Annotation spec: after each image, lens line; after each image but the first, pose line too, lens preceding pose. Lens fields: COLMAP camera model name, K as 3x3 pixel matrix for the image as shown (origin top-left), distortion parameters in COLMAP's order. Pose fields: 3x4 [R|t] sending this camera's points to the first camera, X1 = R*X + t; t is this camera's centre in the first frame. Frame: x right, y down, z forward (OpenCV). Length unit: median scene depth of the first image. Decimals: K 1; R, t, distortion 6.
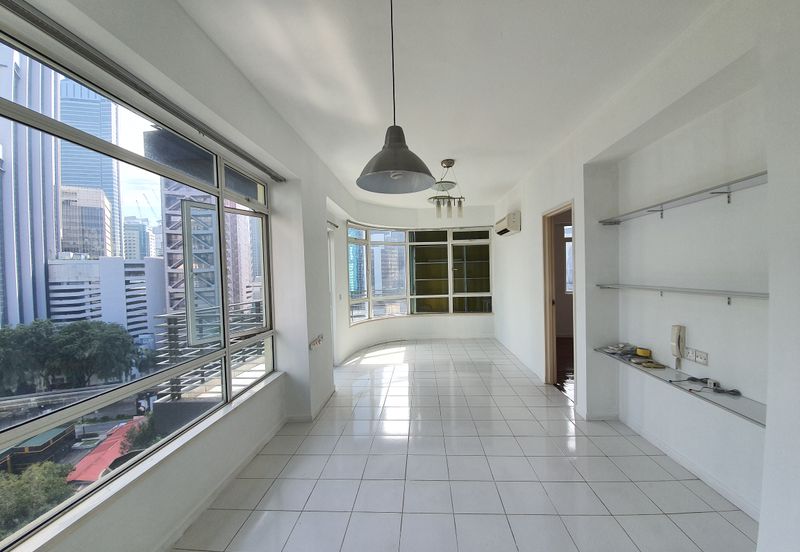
lens RADIAL K [[326.7, 0, 404.3], [0, 326.7, 274.0], [0, 0, 1]] dist [-0.008534, -0.002143]
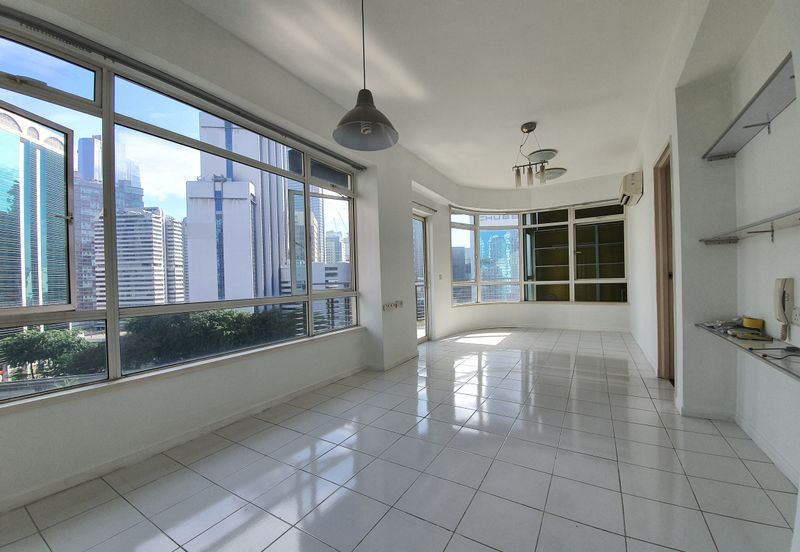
lens RADIAL K [[326.7, 0, 403.9], [0, 326.7, 279.0], [0, 0, 1]] dist [-0.008534, -0.002143]
pose [[0.884677, 0.002656, -0.466197, 0.151192], [0.000295, 0.999980, 0.006257, 0.053755], [0.466204, -0.005673, 0.884659, 0.000380]]
